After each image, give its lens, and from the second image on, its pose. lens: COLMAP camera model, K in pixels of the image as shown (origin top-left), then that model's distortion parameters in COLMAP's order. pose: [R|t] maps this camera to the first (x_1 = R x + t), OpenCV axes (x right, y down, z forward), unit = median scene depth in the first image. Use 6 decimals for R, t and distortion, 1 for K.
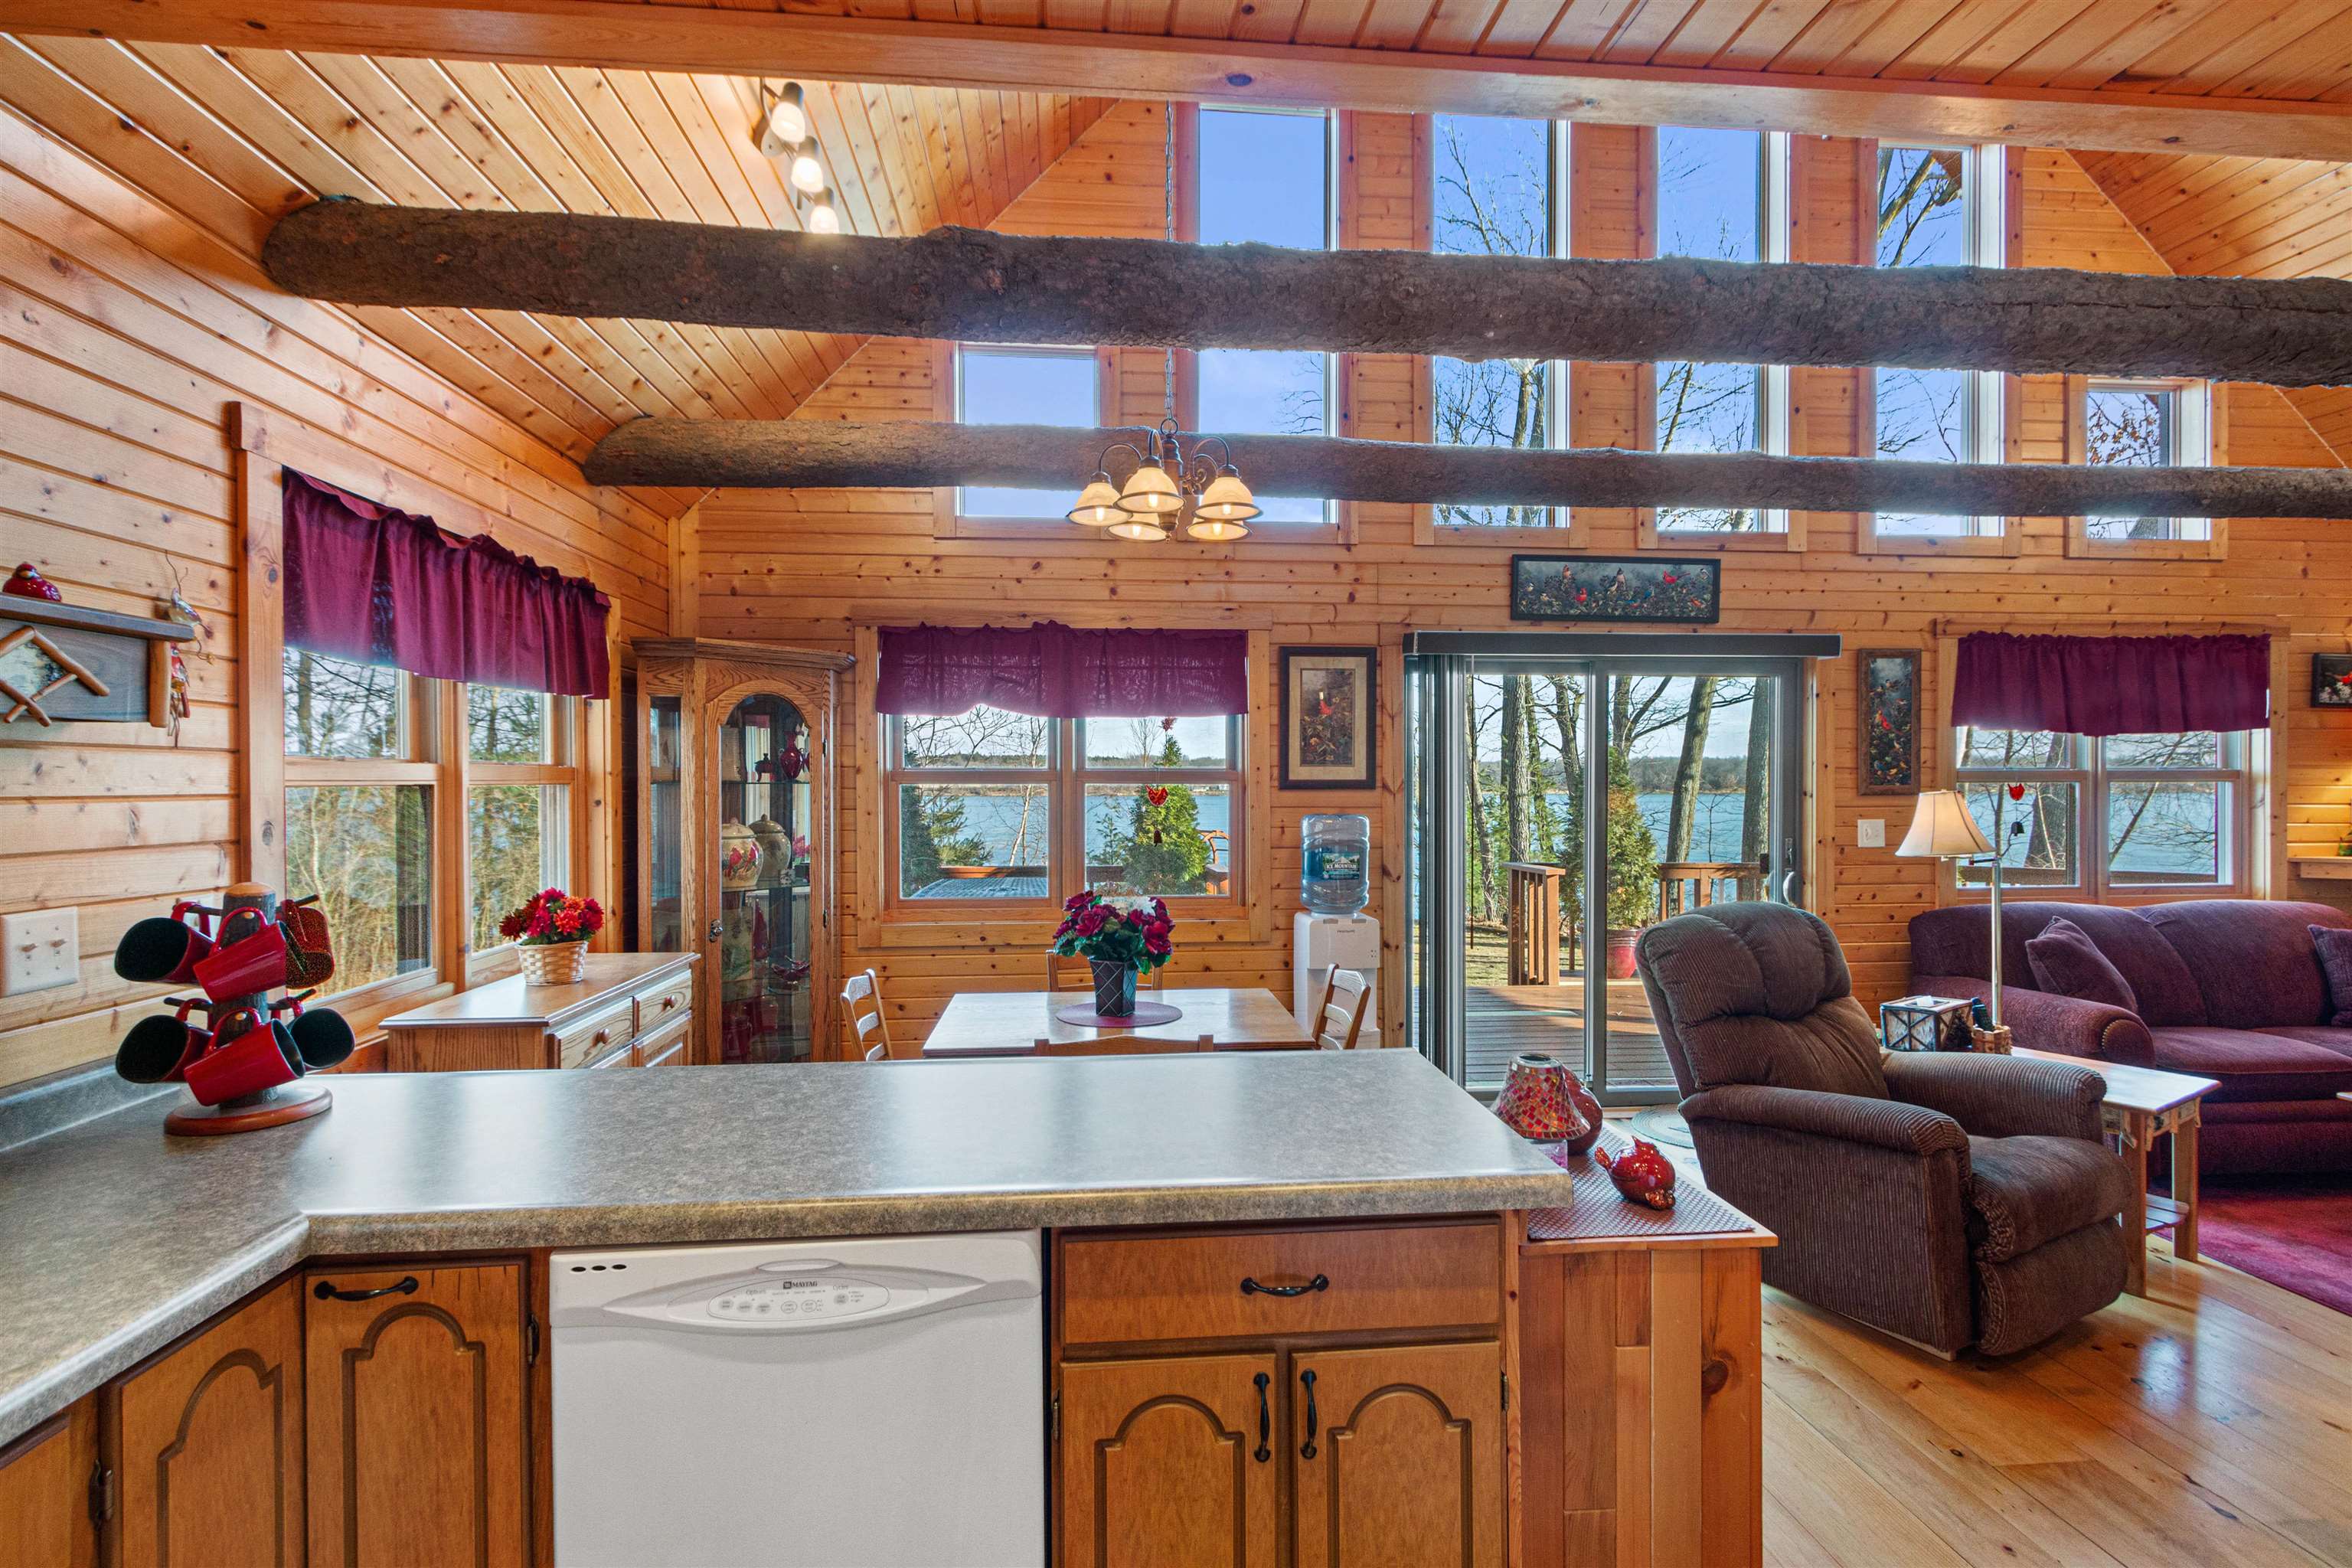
lens RADIAL K [[1088.4, 0, 1169.4], [0, 1088.4, 785.2], [0, 0, 1]] dist [0.002673, 0.000772]
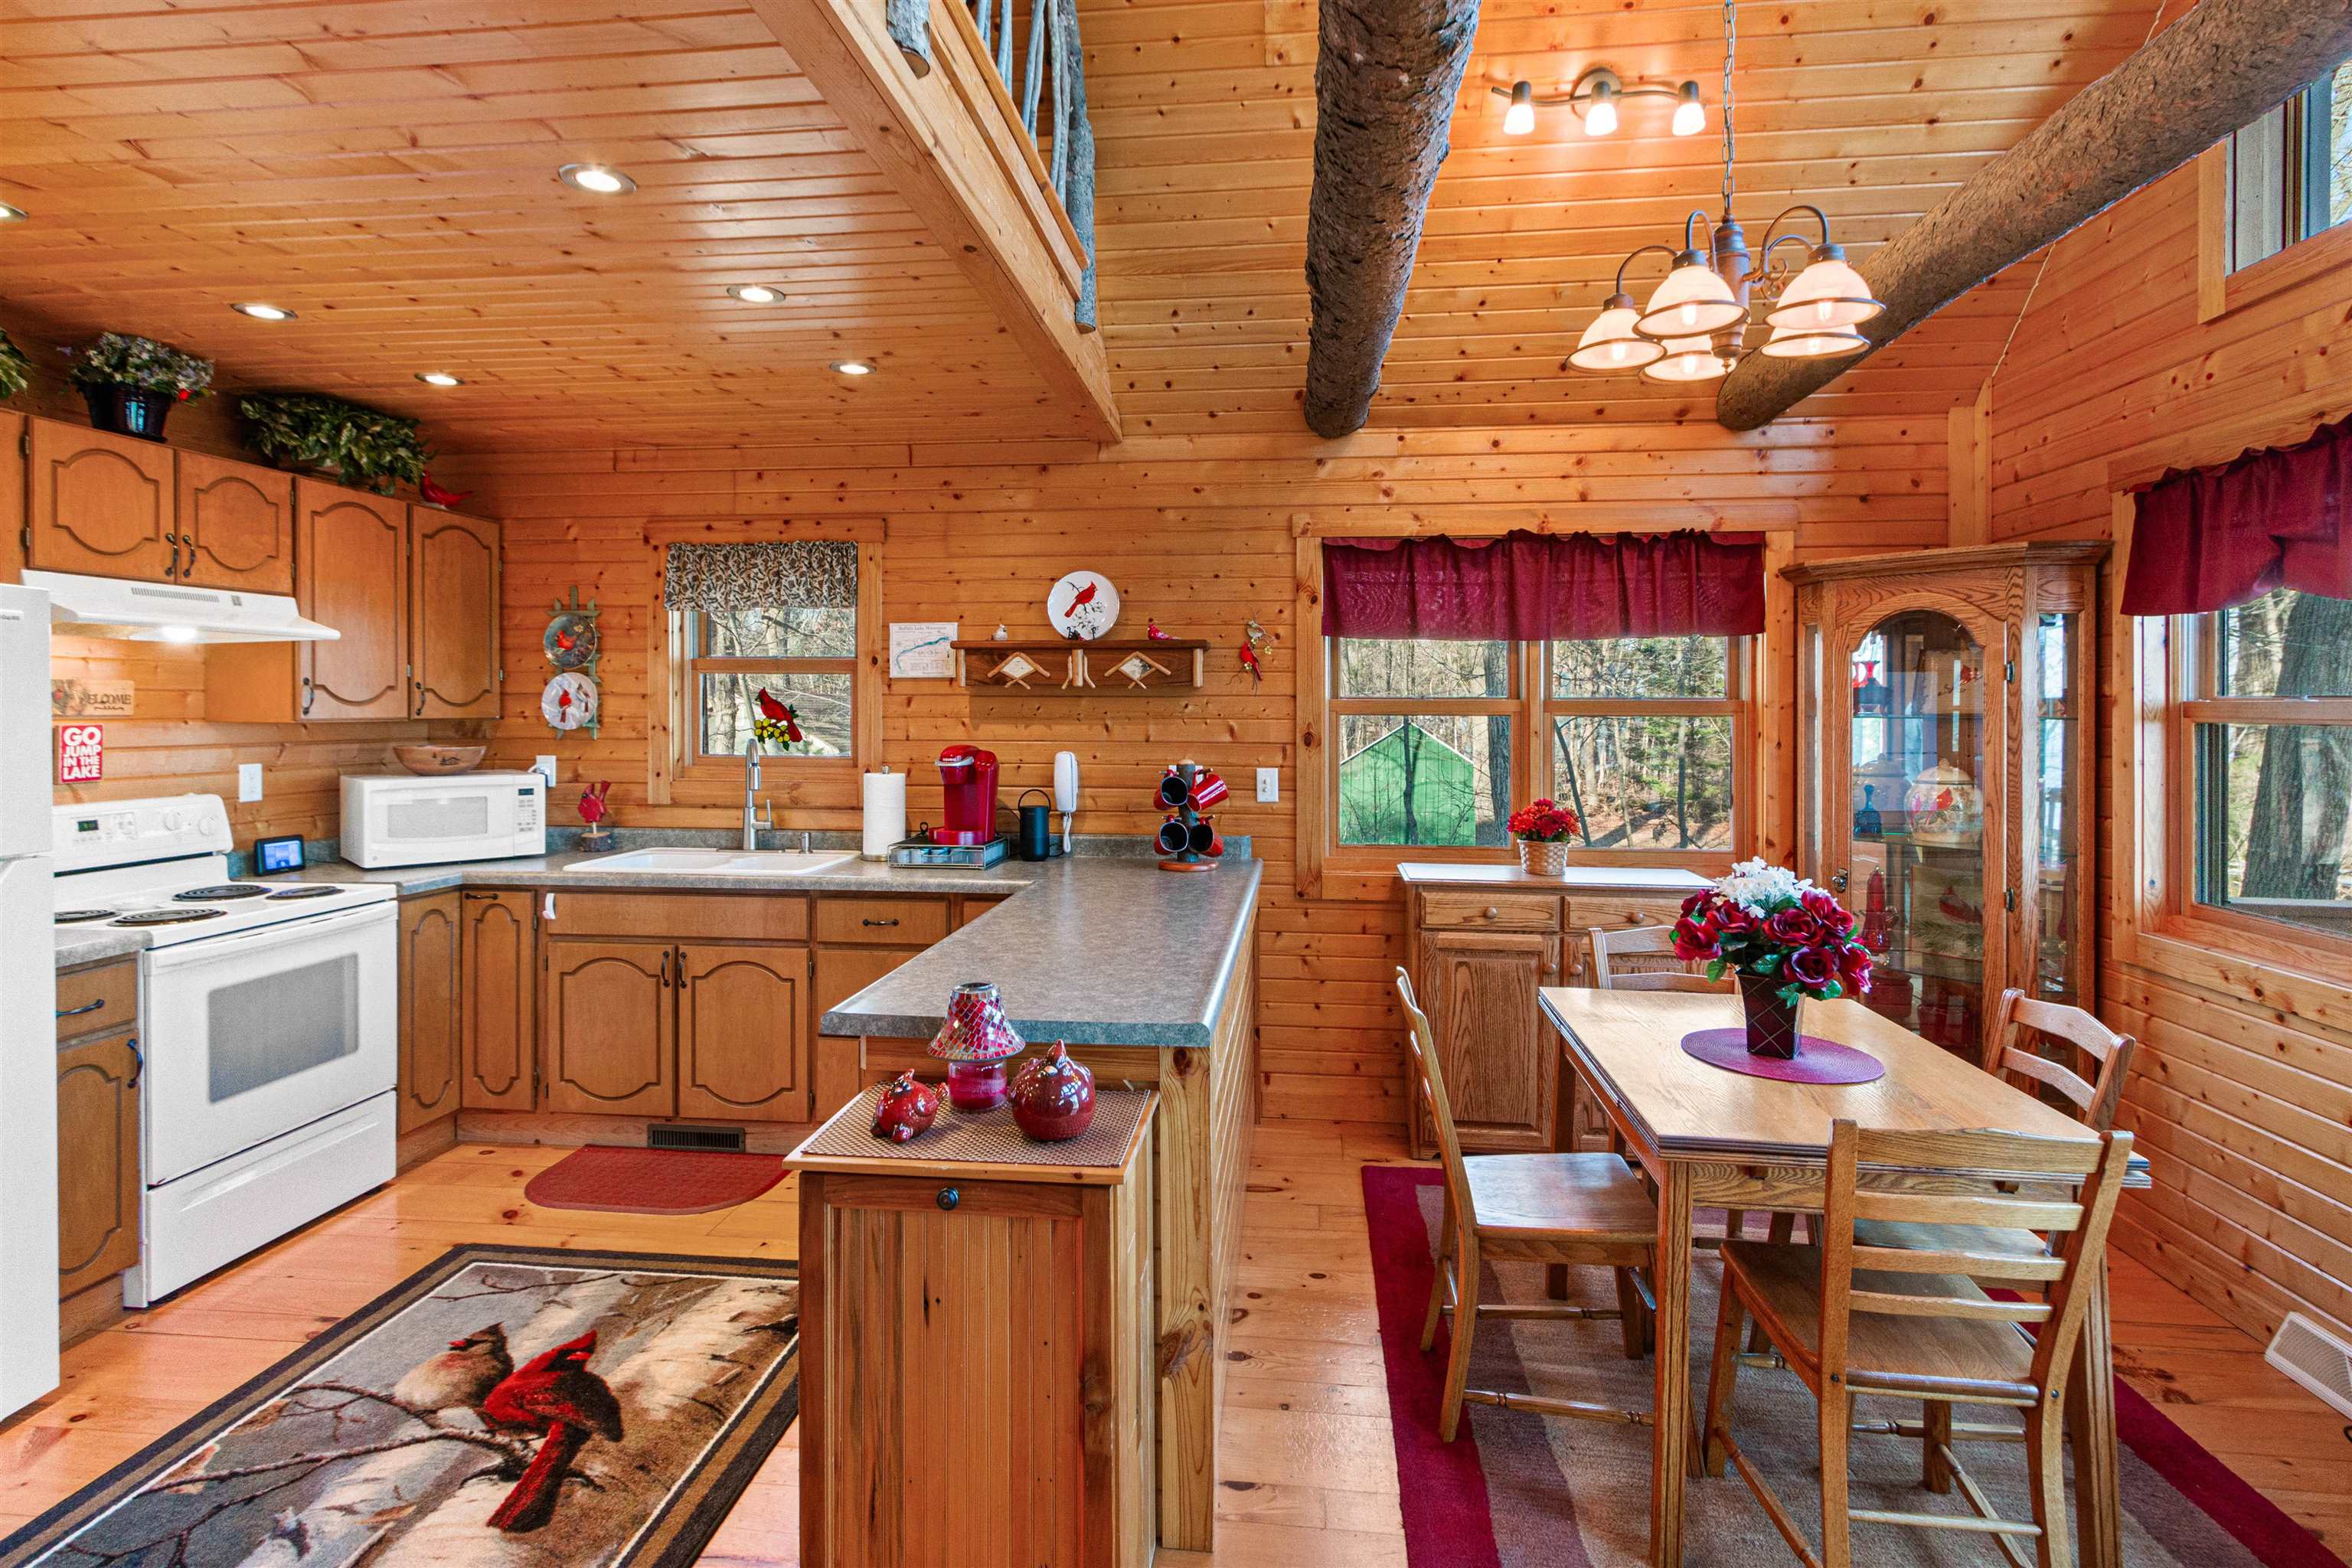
lens RADIAL K [[1134.2, 0, 1167.7], [0, 1134.2, 716.8], [0, 0, 1]] dist [0.002201, -0.000370]
pose [[-0.202088, 0.006725, -0.979344, 1.131179], [-0.007497, 0.999937, 0.008413, -0.010917], [0.979339, 0.009042, -0.202025, 1.180847]]
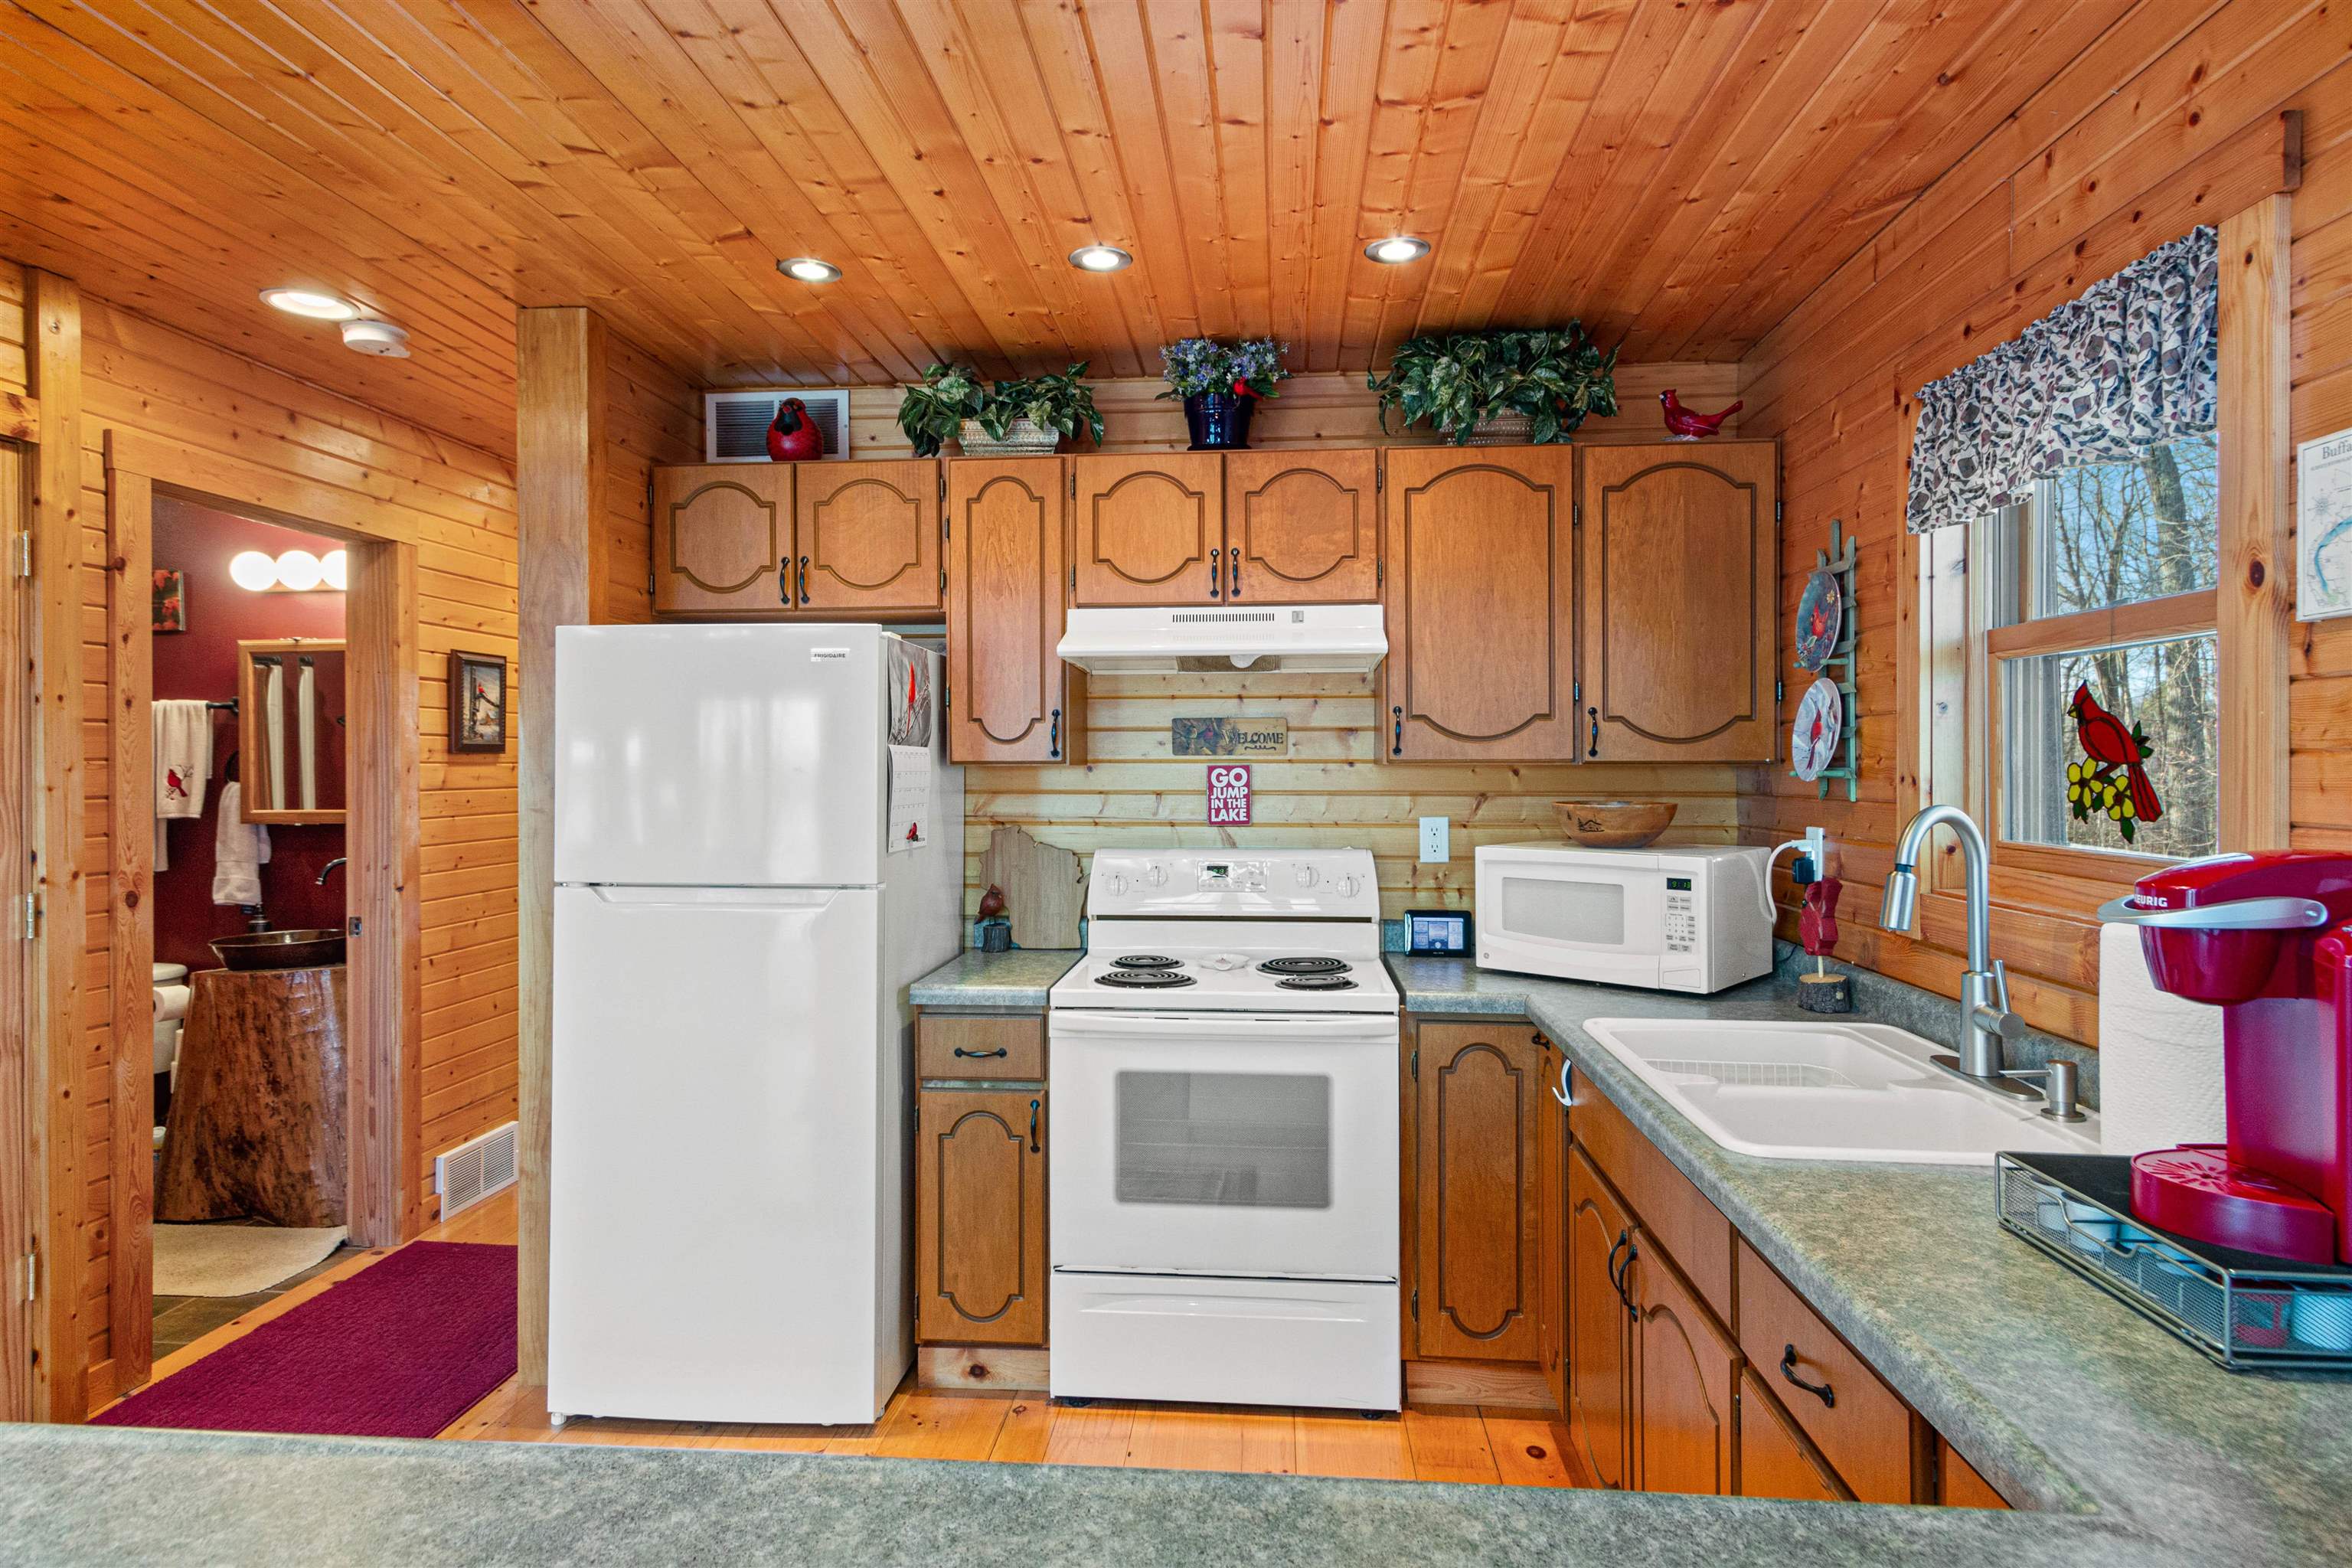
lens RADIAL K [[1293.9, 0, 1174.2], [0, 1293.9, 768.4], [0, 0, 1]] dist [0.002087, 0.000612]
pose [[-0.985262, -0.000986, 0.171048, -0.288269], [0.000400, 0.999967, 0.008071, 0.014168], [-0.171050, 0.008020, -0.985230, 1.089036]]
